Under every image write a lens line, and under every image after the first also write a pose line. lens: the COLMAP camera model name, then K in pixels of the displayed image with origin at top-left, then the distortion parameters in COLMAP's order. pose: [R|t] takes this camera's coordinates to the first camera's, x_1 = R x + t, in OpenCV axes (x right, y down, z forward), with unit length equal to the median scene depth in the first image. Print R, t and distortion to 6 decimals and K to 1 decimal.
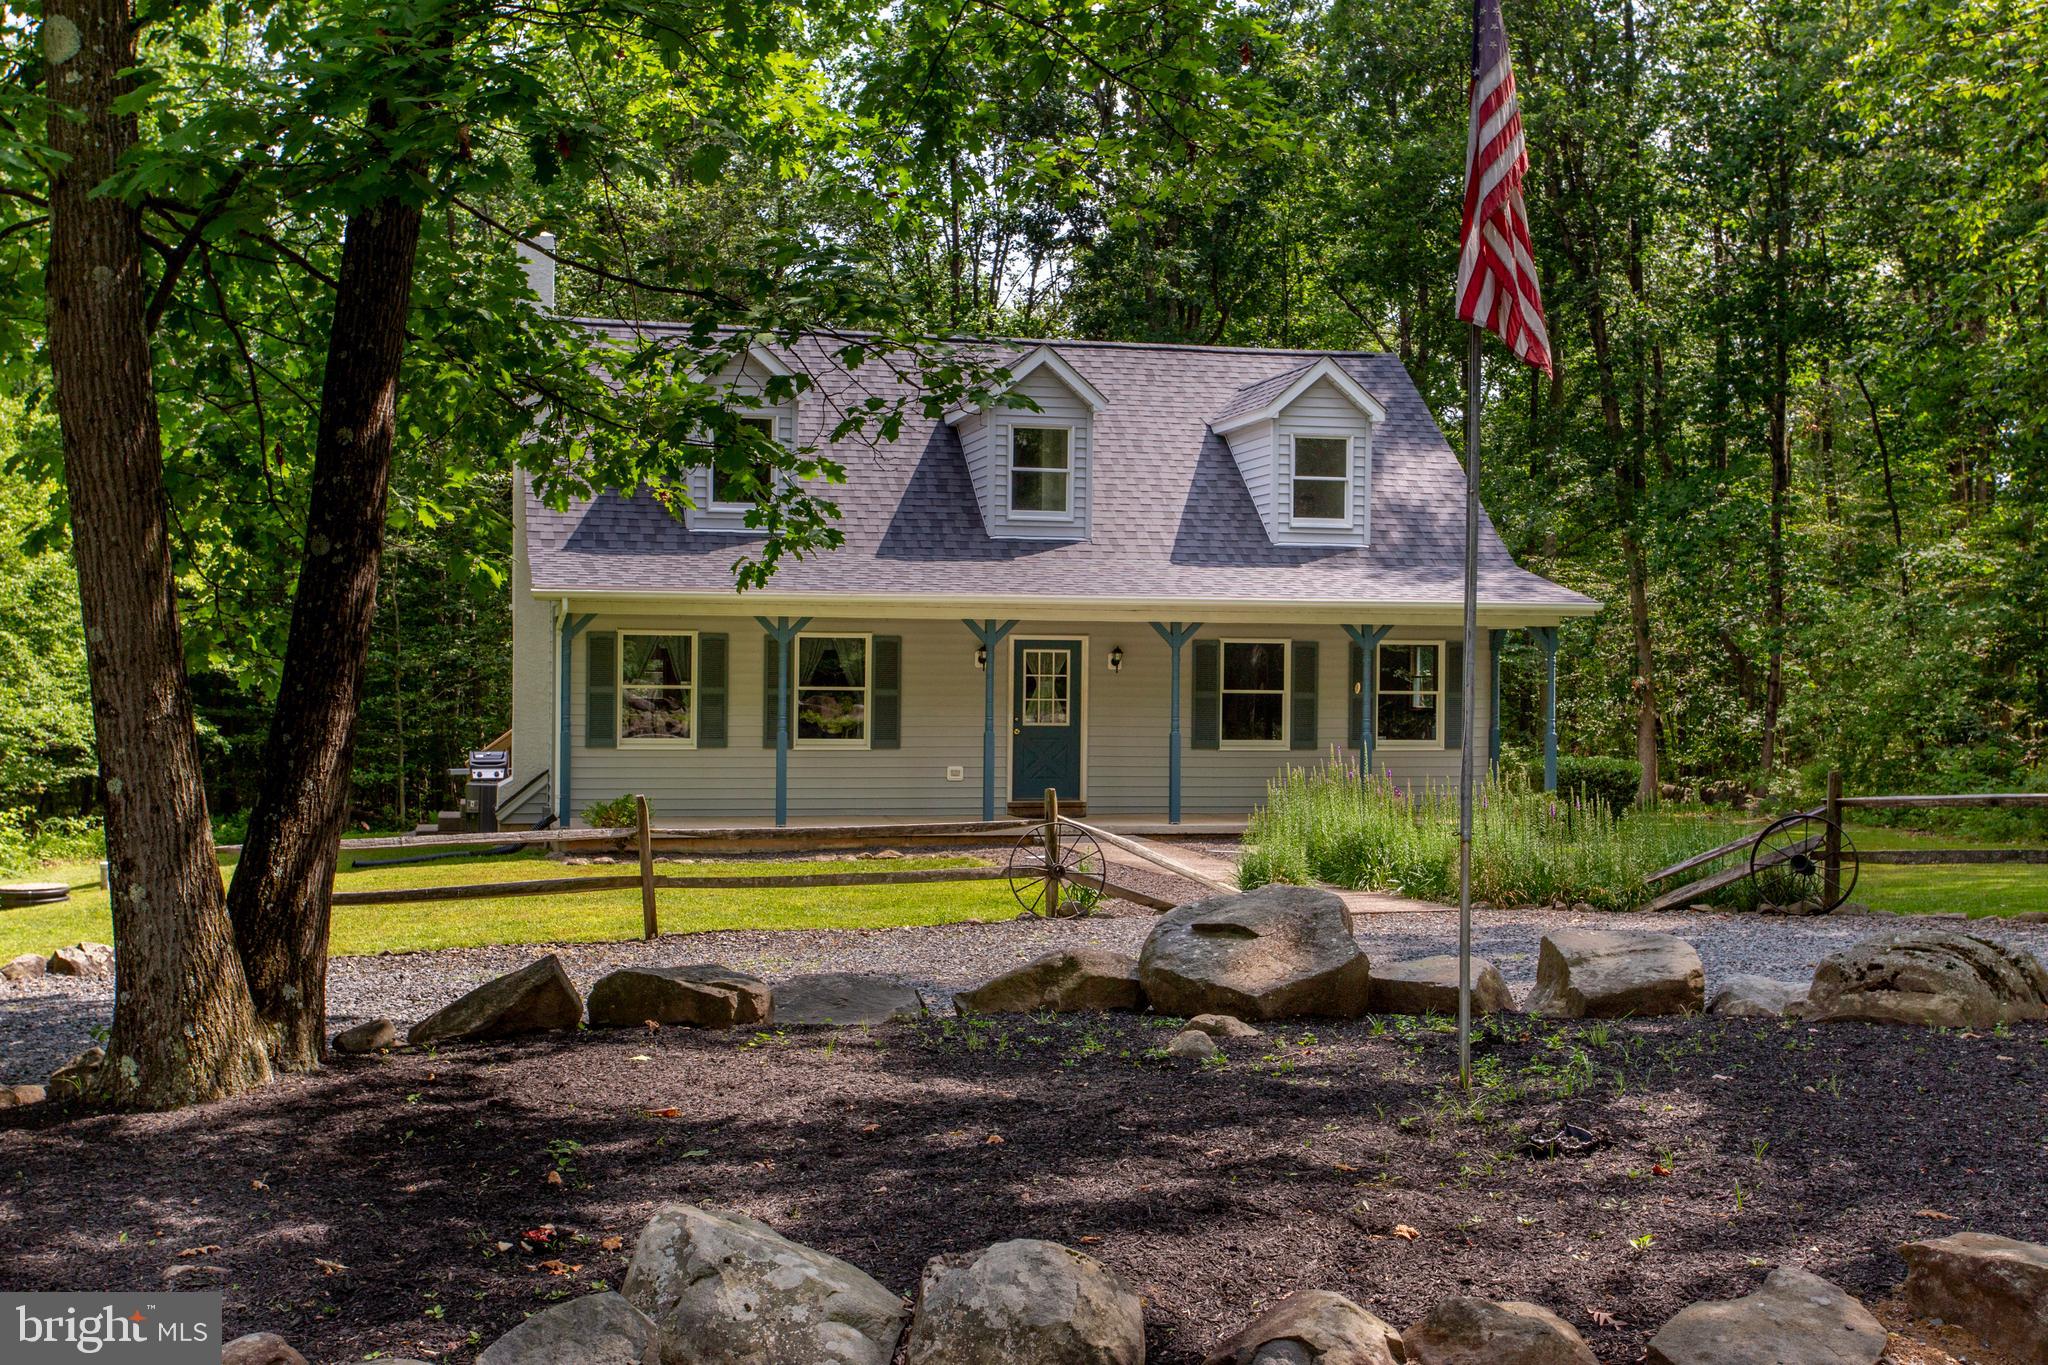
lens RADIAL K [[2192.6, 0, 977.6], [0, 2192.6, 682.4], [0, 0, 1]] dist [0.071518, 0.000000]
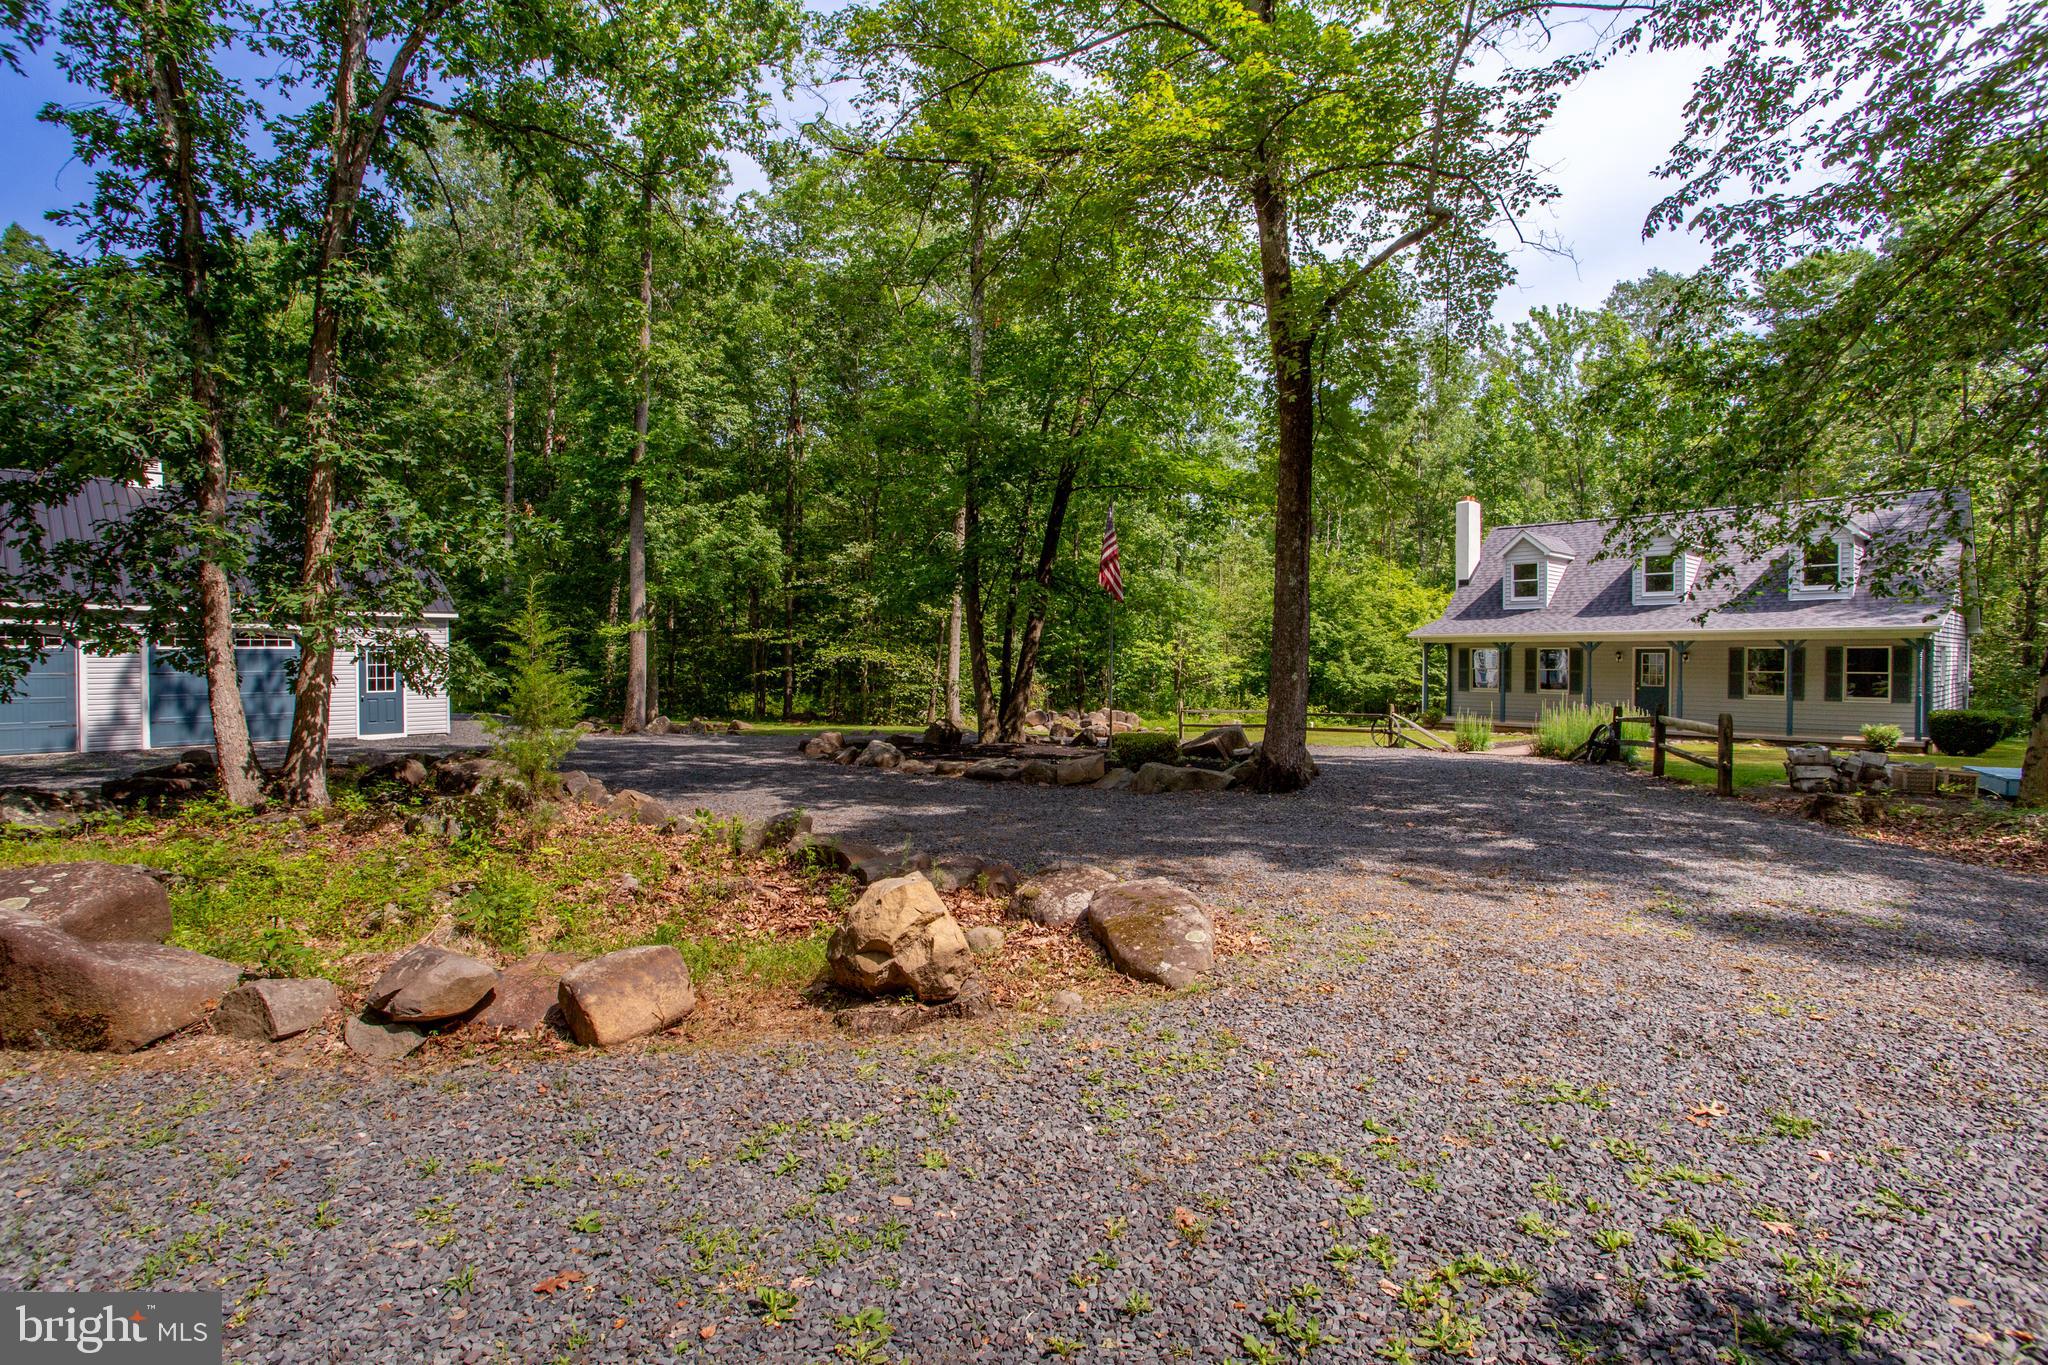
lens RADIAL K [[1002.5, 0, 1017.5], [0, 1002.5, 680.7], [0, 0, 1]] dist [-0.053596, 0.018858]
pose [[0.475111, 0.014946, -0.879799, 0.664515], [0.001751, 0.999838, 0.017931, -0.006126], [0.879924, -0.010060, 0.475008, -0.073552]]
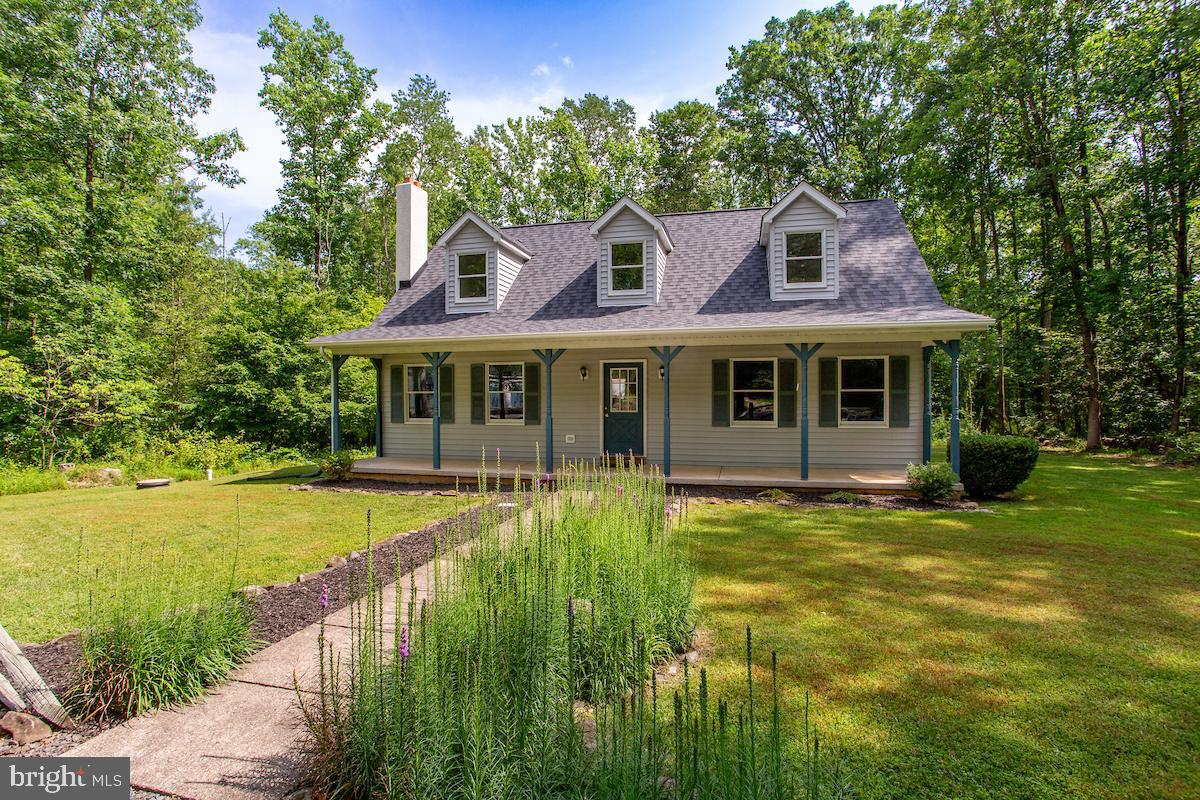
lens RADIAL K [[587.4, 0, 598.5], [0, 587.4, 401.8], [0, 0, 1]] dist [-0.053596, 0.018858]
pose [[0.893921, -0.005212, -0.448194, 0.238252], [0.011865, 0.999857, 0.012036, 0.006484], [0.448068, -0.016077, 0.893855, 0.619643]]
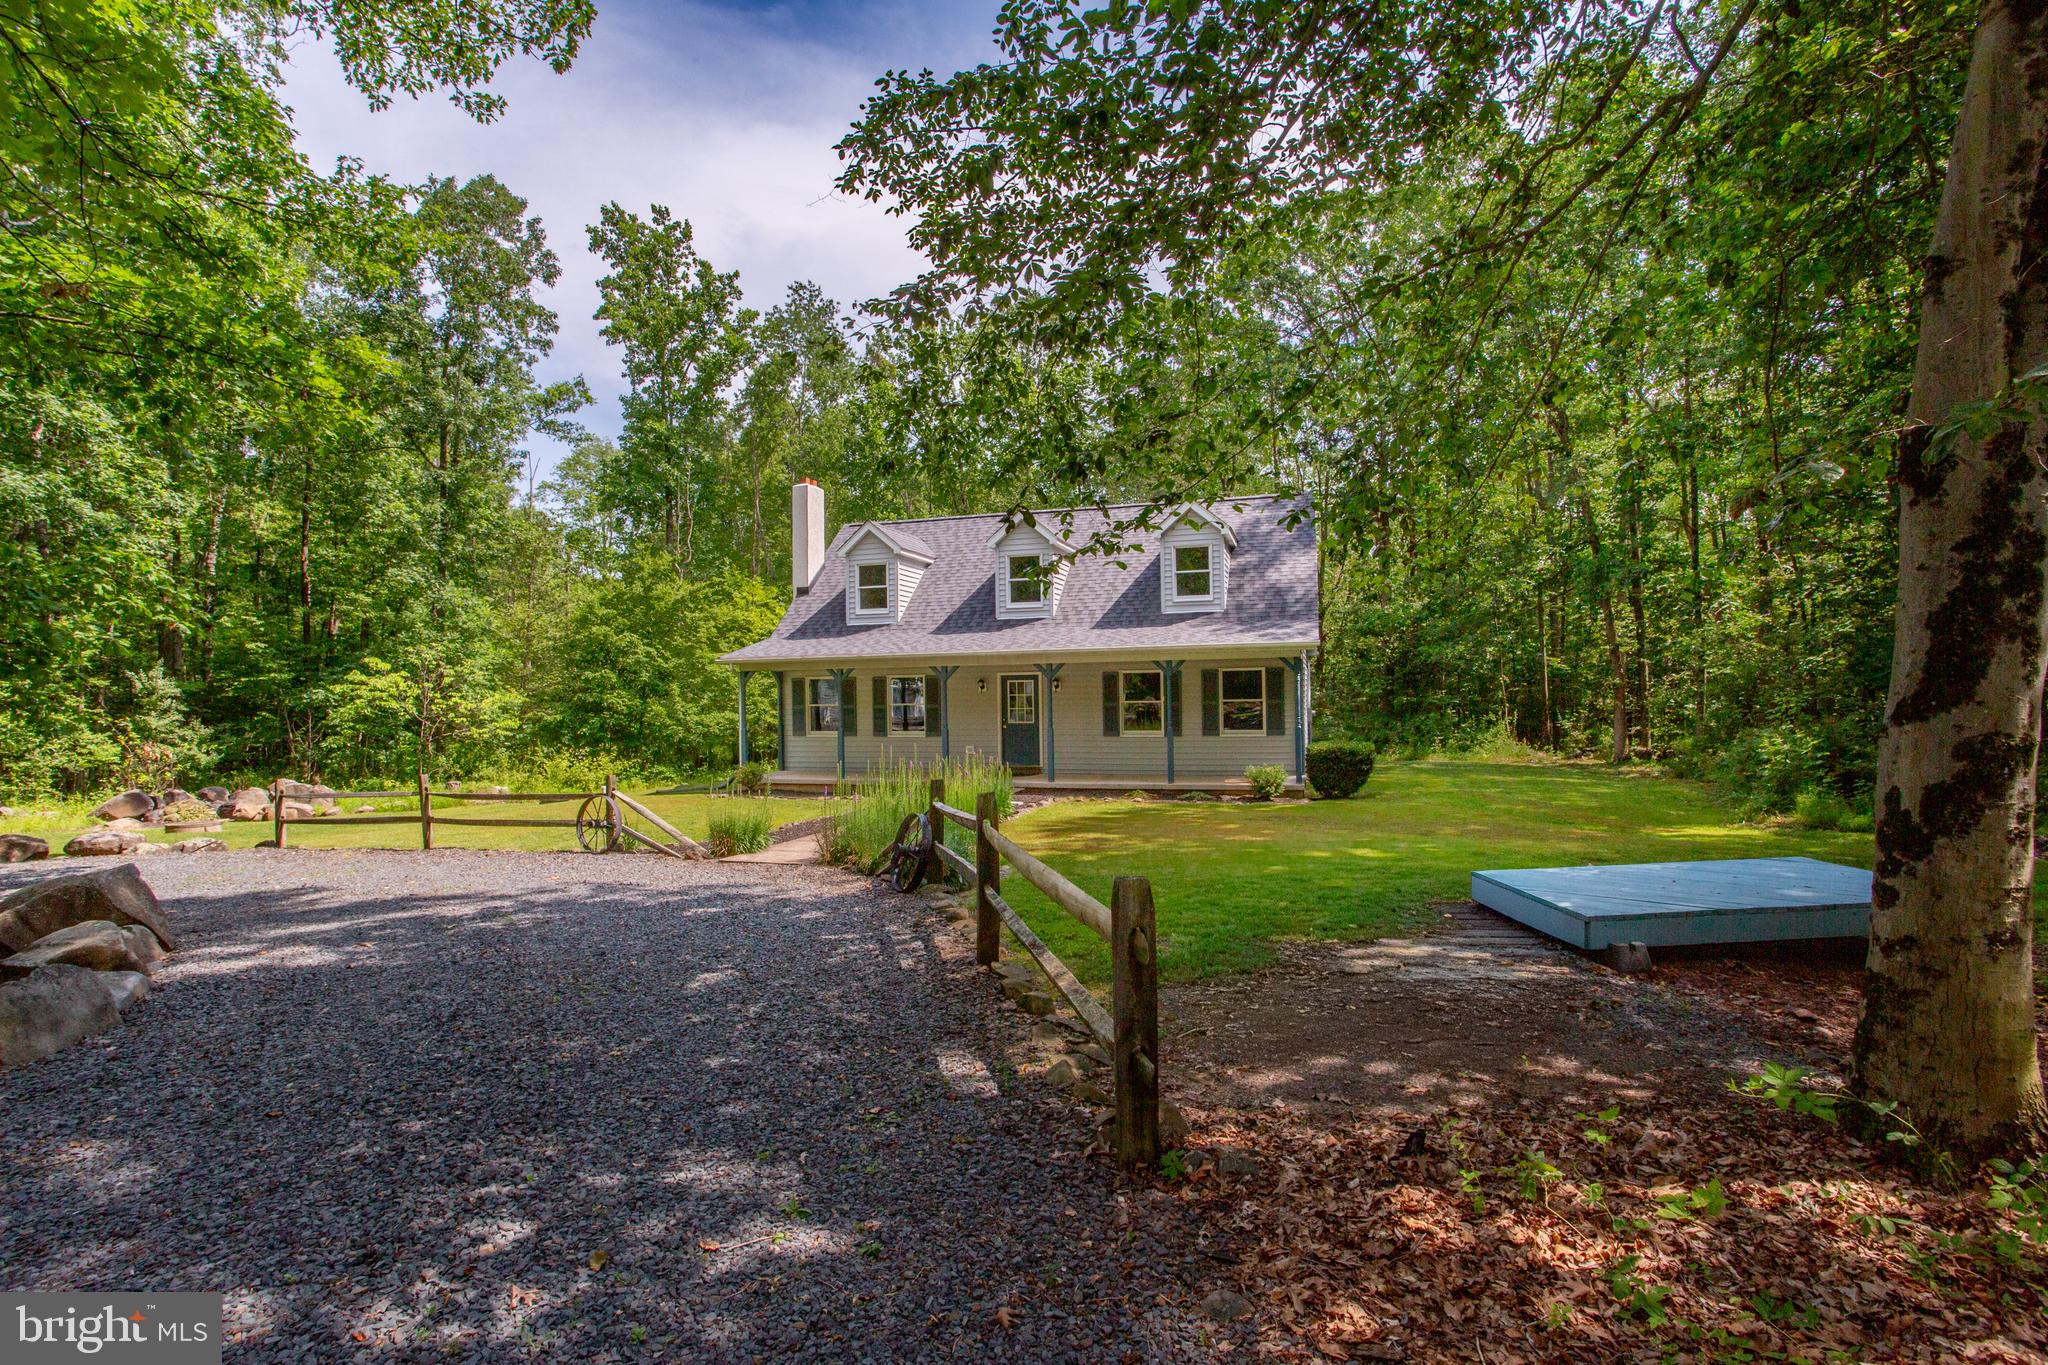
lens RADIAL K [[1002.5, 0, 1023.8], [0, 1002.5, 698.3], [0, 0, 1]] dist [-0.053596, 0.018858]
pose [[0.867115, -0.015560, -0.497865, 0.471672], [0.023281, 0.999686, 0.009303, -0.008399], [0.497564, -0.019657, 0.867205, 0.318075]]
